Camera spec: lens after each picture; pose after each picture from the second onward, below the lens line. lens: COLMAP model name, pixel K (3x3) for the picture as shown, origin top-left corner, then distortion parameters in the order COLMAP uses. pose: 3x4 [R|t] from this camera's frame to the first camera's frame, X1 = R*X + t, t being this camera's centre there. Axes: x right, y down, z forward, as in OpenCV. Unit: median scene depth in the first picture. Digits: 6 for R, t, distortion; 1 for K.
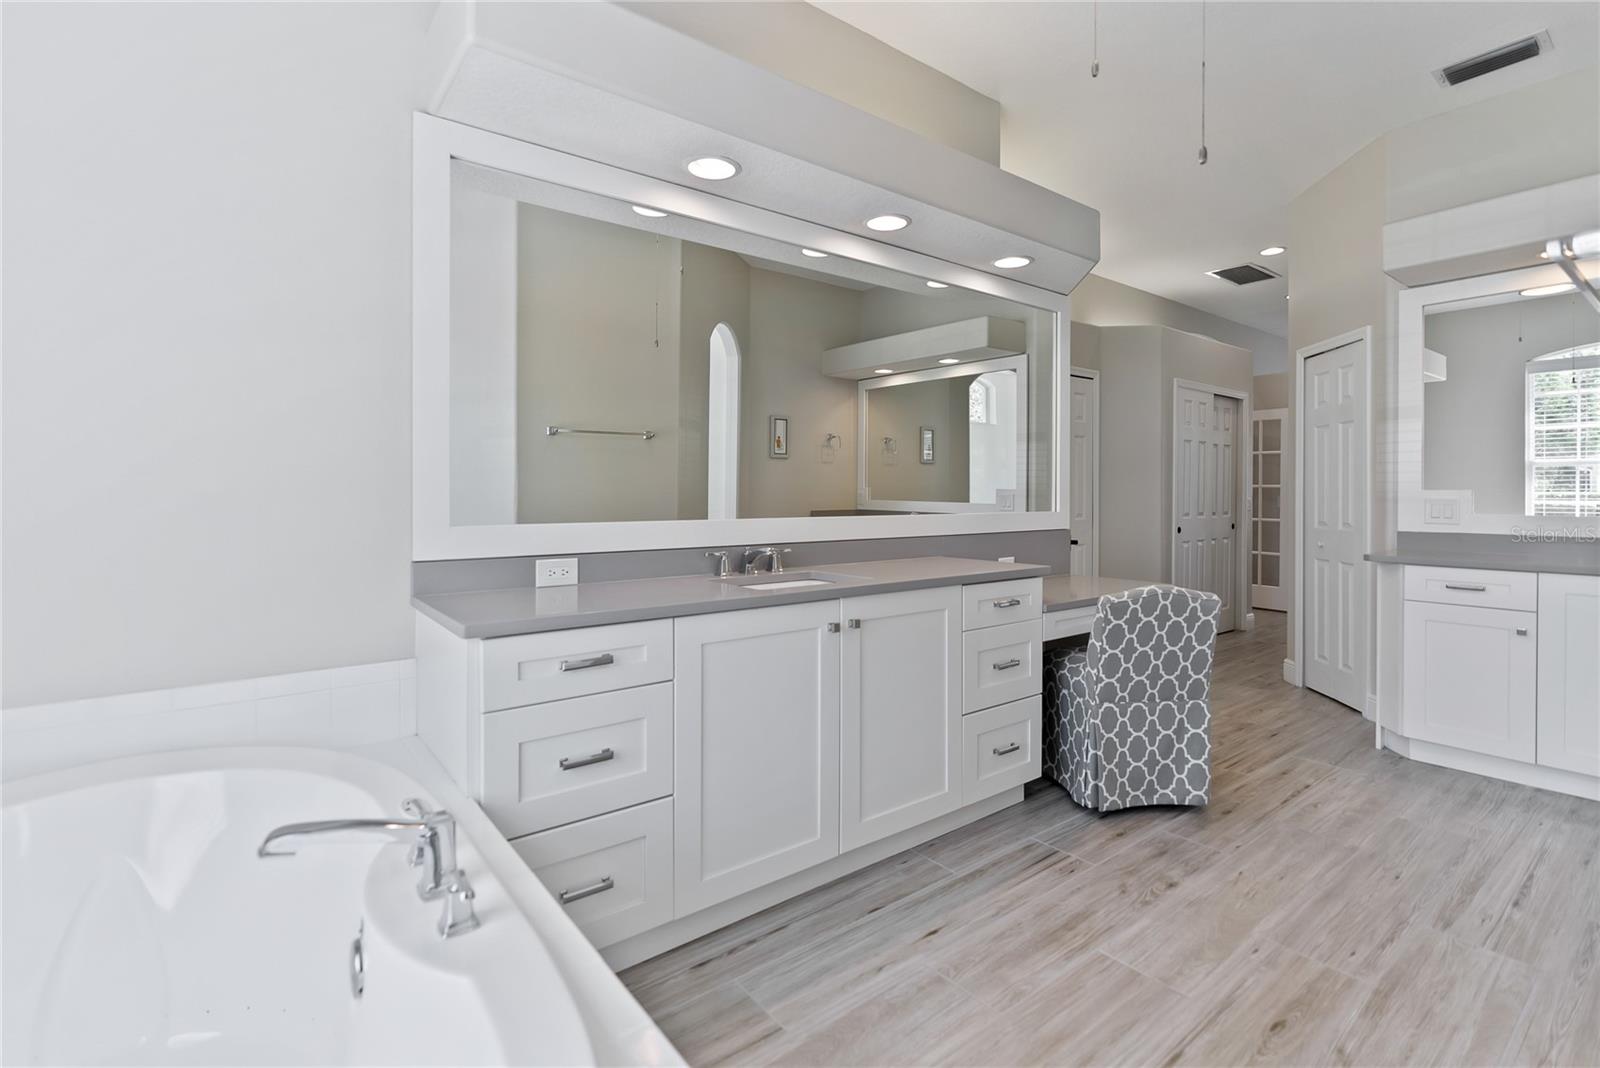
lens RADIAL K [[734.1, 0, 787.3], [0, 734.1, 496.1], [0, 0, 1]] dist [-0.002490, 0.000500]
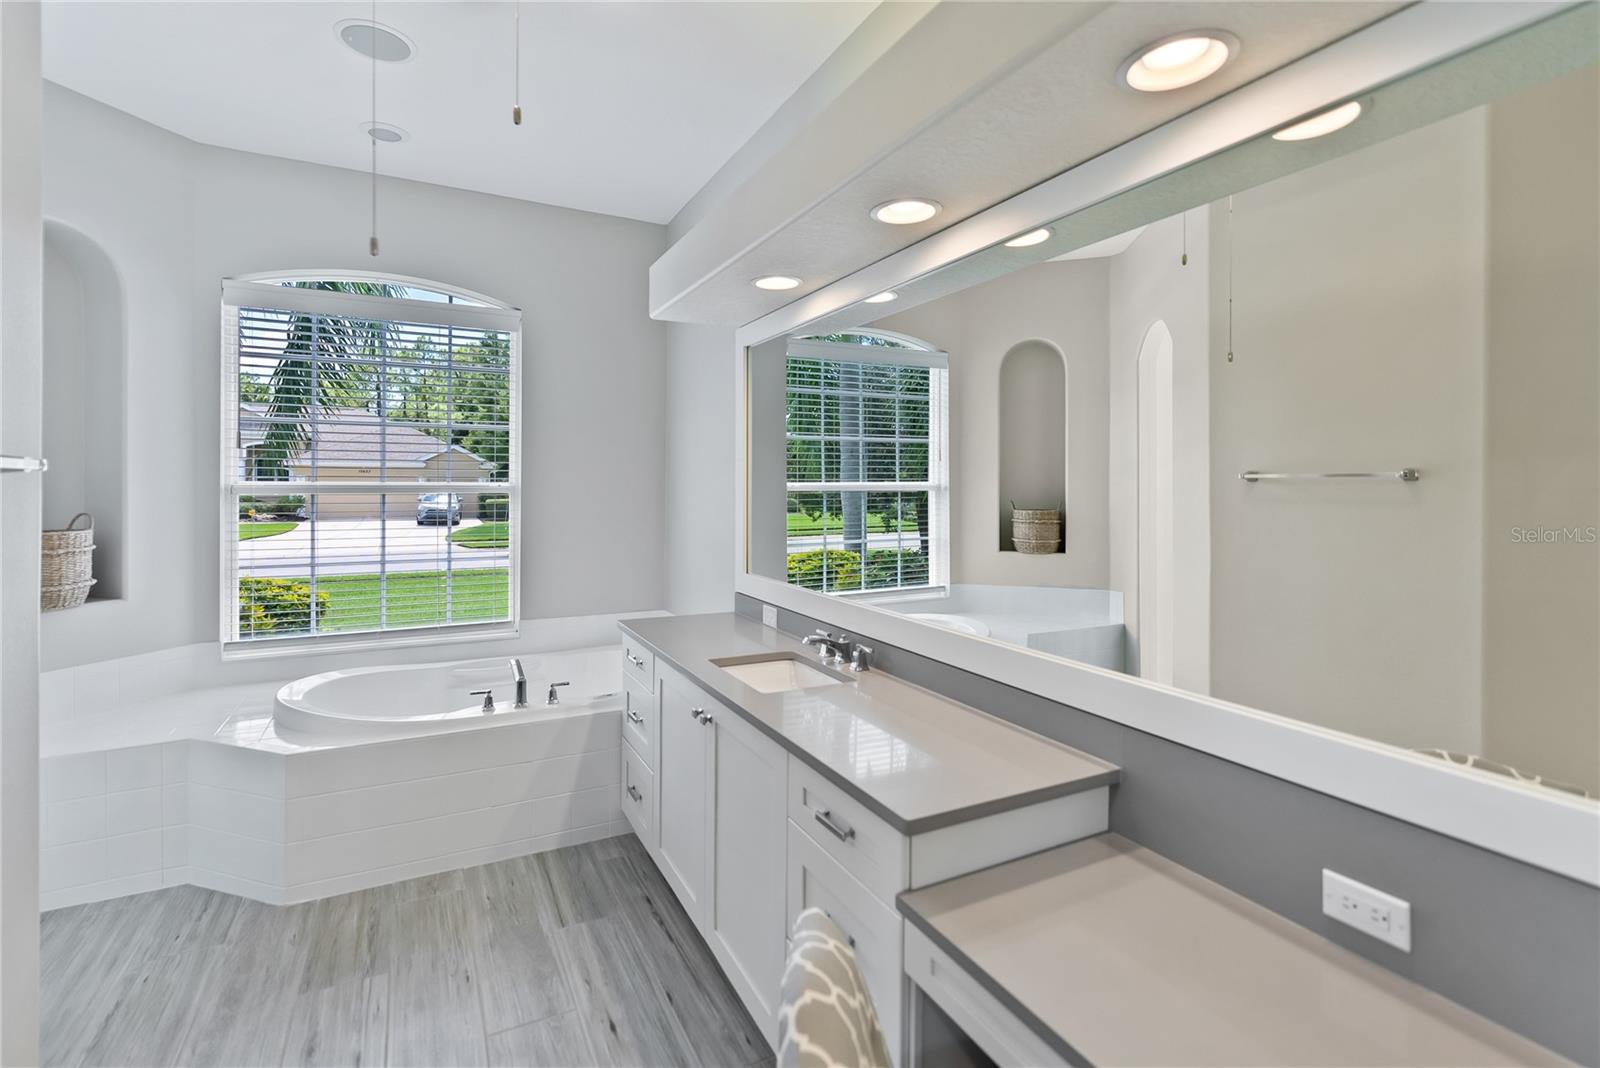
lens RADIAL K [[734.1, 0, 804.5], [0, 734.1, 500.9], [0, 0, 1]] dist [-0.002490, 0.000500]
pose [[-0.167433, 0.004988, -0.985871, 1.172990], [-0.010276, 0.999924, 0.006804, -0.142247], [0.985830, 0.011270, -0.167369, 1.455479]]
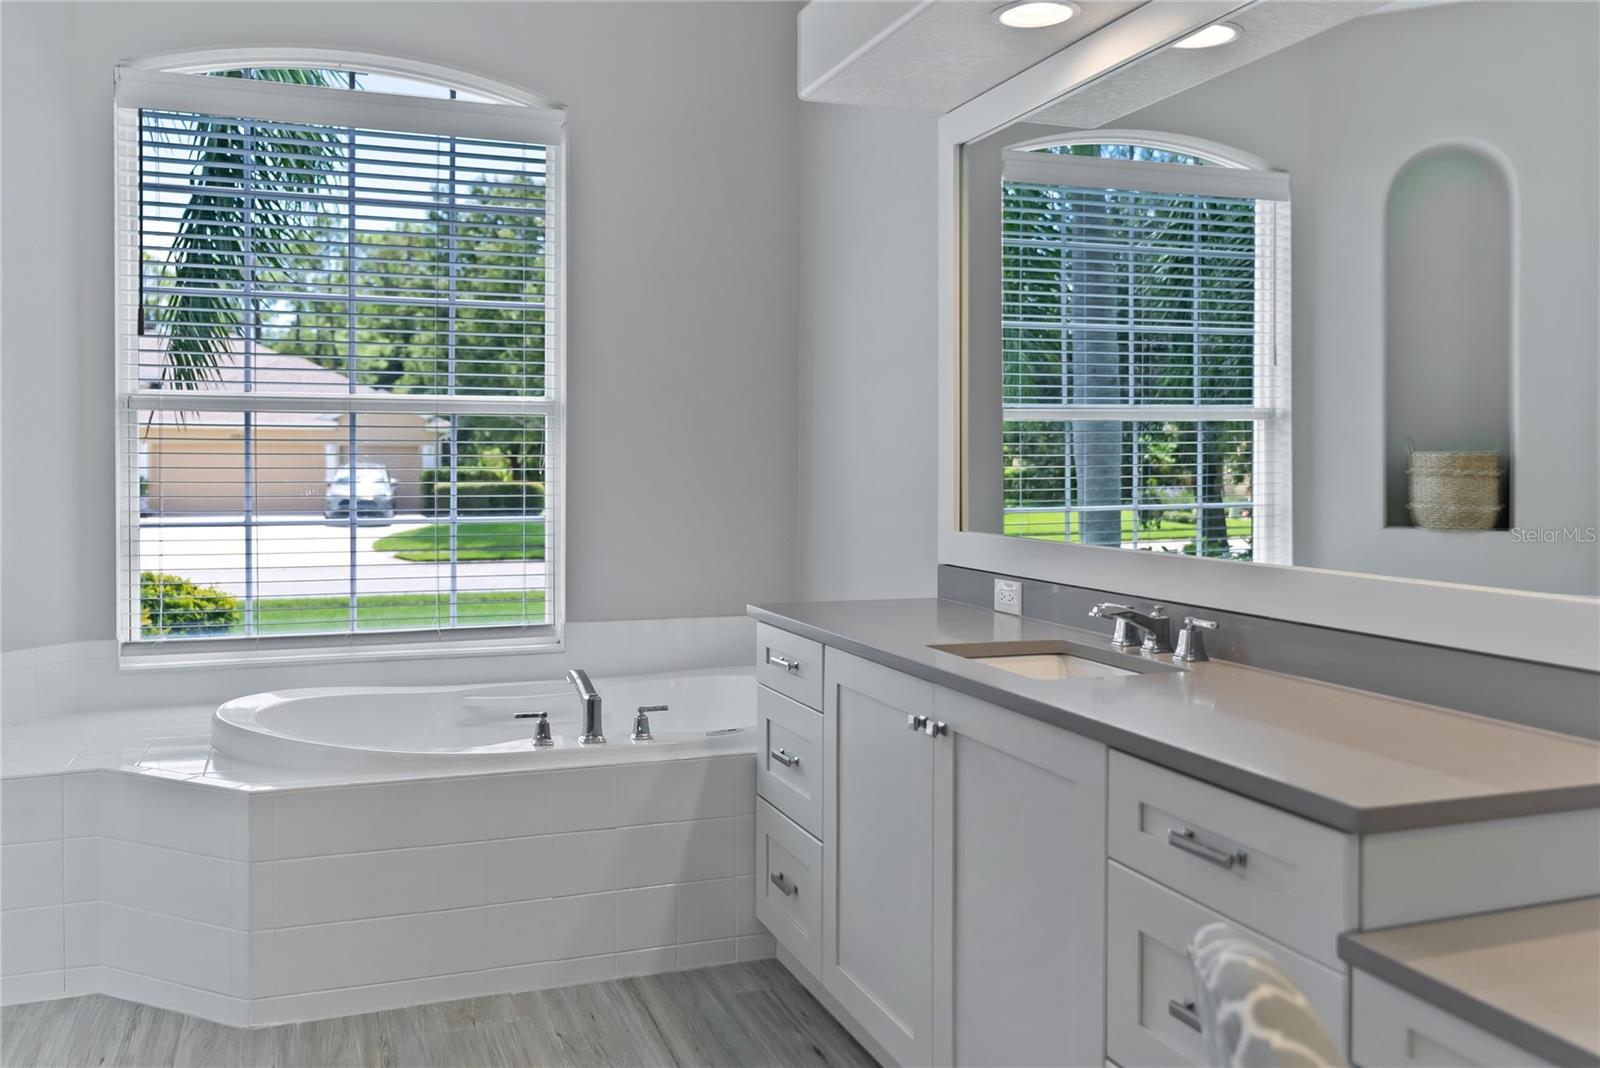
lens RADIAL K [[1315.5, 0, 793.8], [0, 1315.5, 520.4], [0, 0, 1]] dist [0.004642, -0.016650]
pose [[-0.283352, 0.008797, -0.958976, 1.290409], [-0.010767, 0.999866, 0.012354, 0.001276], [0.958956, 0.013826, -0.283219, 1.332010]]
